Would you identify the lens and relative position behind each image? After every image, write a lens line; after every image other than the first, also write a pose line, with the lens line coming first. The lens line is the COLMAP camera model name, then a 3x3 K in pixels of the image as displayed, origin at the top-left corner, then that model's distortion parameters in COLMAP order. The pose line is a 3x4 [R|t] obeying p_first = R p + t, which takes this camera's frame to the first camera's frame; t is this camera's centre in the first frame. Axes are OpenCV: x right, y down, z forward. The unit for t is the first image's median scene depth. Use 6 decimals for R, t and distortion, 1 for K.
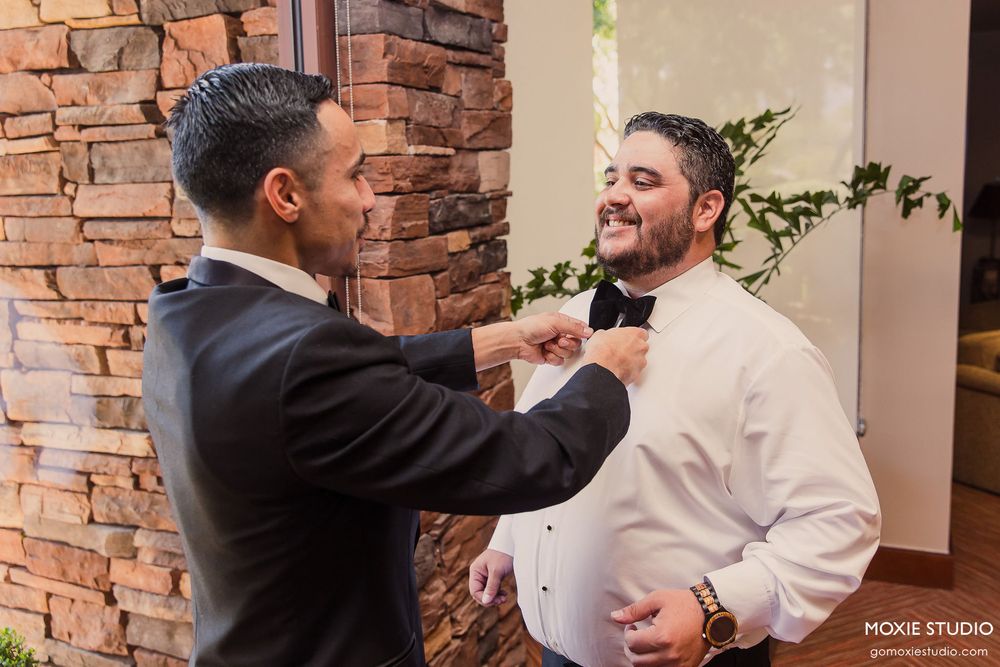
lens RADIAL K [[862.3, 0, 535.3], [0, 862.3, 303.3], [0, 0, 1]] dist [-0.049092, 0.052191]
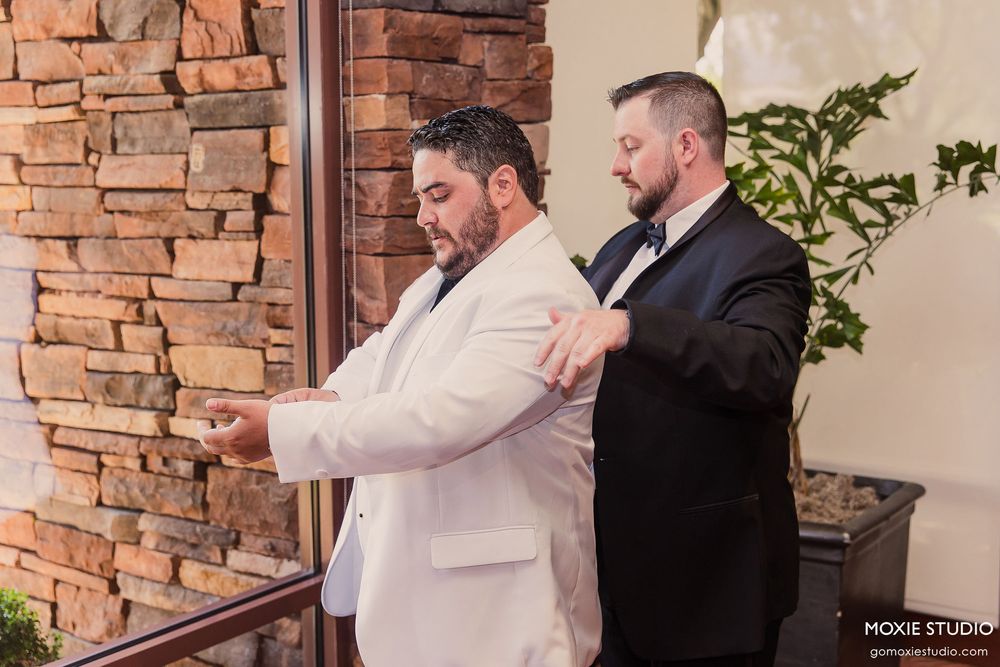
lens RADIAL K [[1262.2, 0, 499.7], [0, 1262.2, 312.8], [0, 0, 1]] dist [0.001581, 0.022637]
pose [[0.977598, 0.038498, -0.206928, 0.216112], [-0.041792, 0.999059, -0.011569, 0.039722], [0.206288, 0.019957, 0.978288, -0.317285]]
